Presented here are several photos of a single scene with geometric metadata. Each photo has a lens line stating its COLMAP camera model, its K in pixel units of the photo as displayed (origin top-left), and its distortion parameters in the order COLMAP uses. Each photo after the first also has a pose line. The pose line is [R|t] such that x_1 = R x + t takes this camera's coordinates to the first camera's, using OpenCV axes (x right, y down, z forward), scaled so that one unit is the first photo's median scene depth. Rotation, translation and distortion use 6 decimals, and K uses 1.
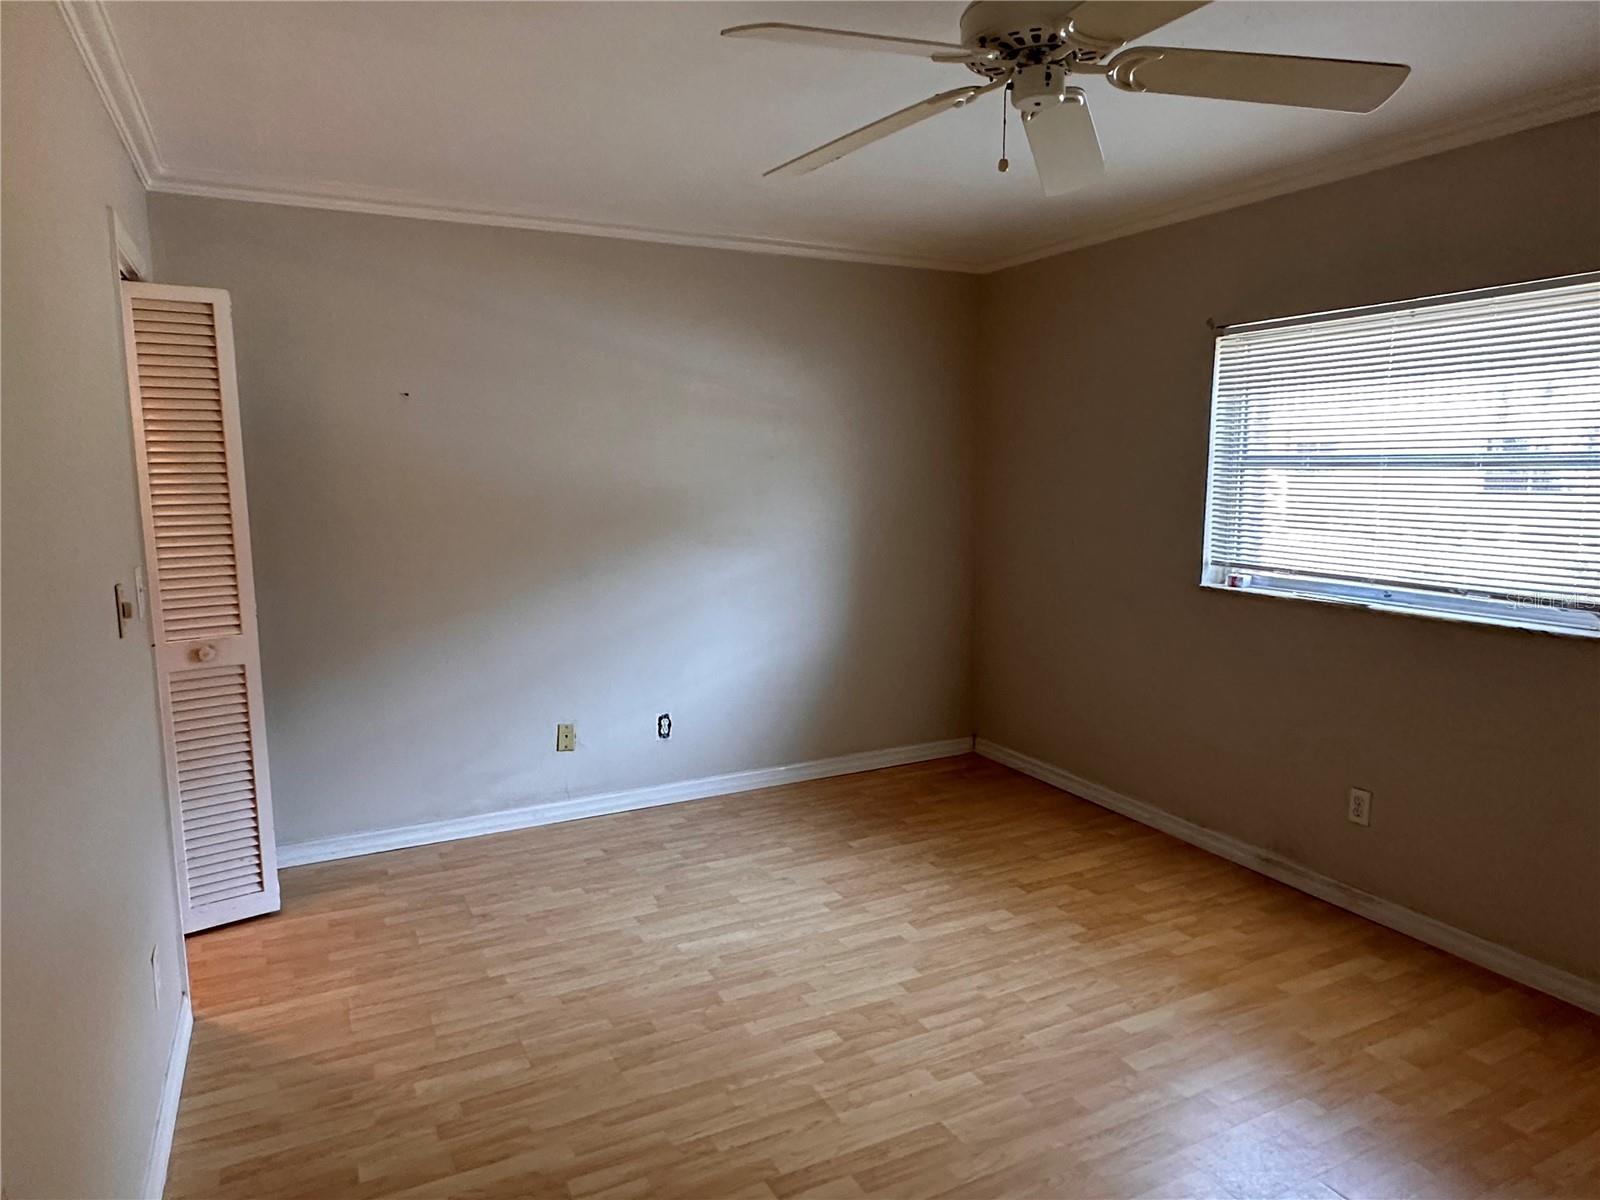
lens RADIAL K [[1015.6, 0, 790.6], [0, 1015.6, 605.3], [0, 0, 1]] dist [0.000383, 0.000935]
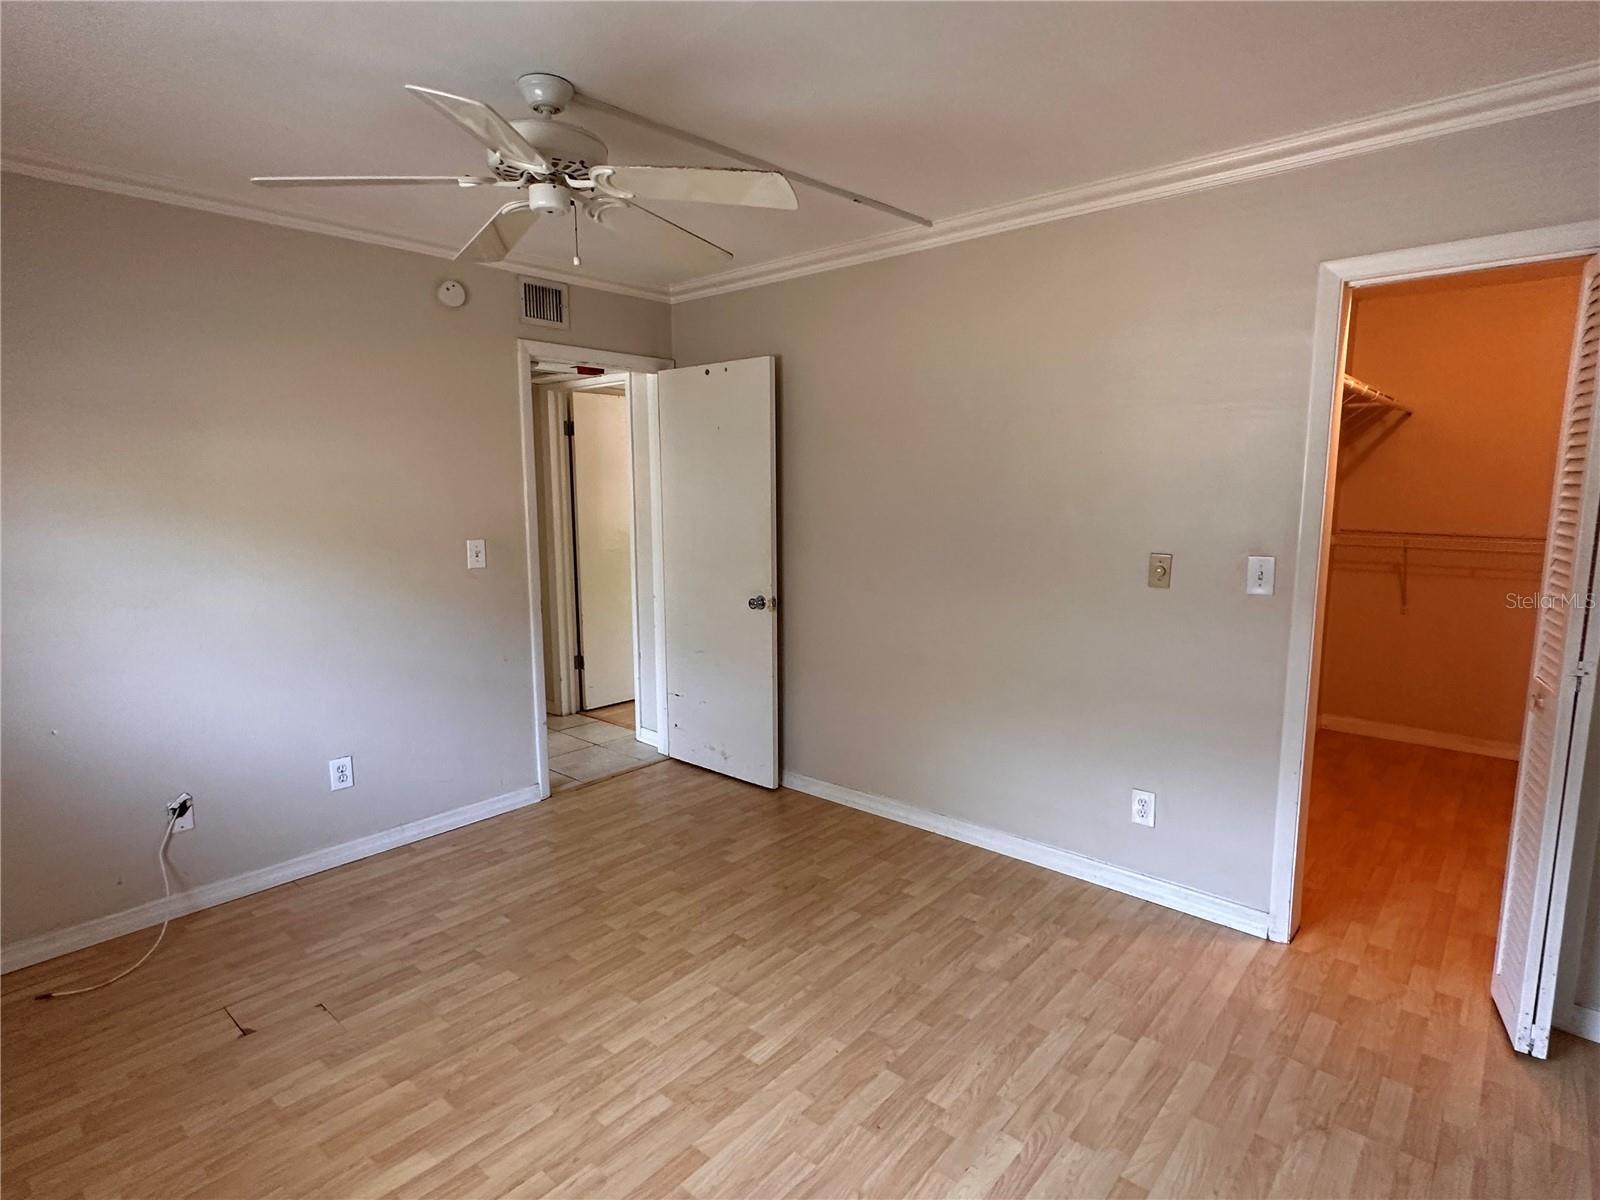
lens RADIAL K [[843.8, 0, 803.4], [0, 843.8, 605.6], [0, 0, 1]] dist [-0.001246, -0.000171]
pose [[-0.924016, 0.062371, -0.377232, 0.233049], [-0.046763, 0.960765, 0.273394, -0.188160], [0.379483, 0.270261, -0.884846, 1.354357]]
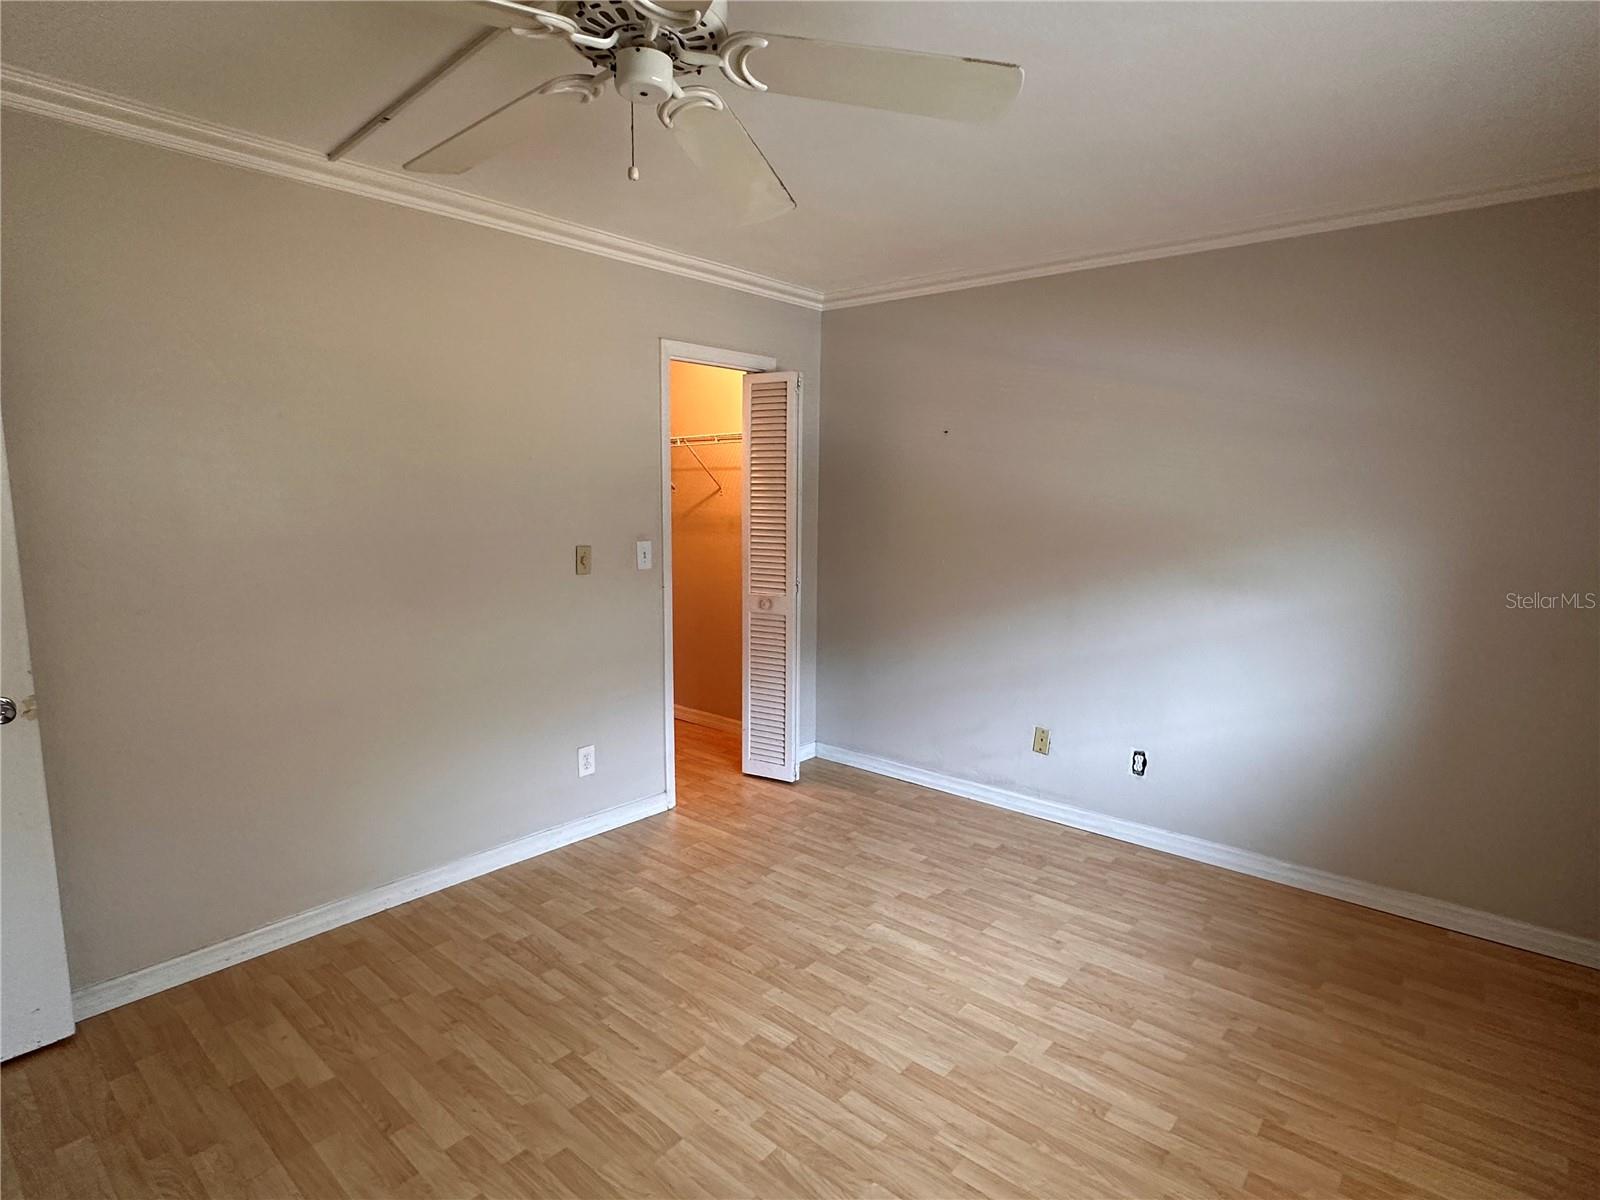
lens RADIAL K [[843.8, 0, 800.8], [0, 843.8, 598.5], [0, 0, 1]] dist [-0.001246, -0.000171]
pose [[0.385356, 0.130217, -0.913534, 0.640511], [-0.141952, 0.986575, 0.080749, -0.073855], [0.911784, 0.098560, 0.398667, 0.522454]]
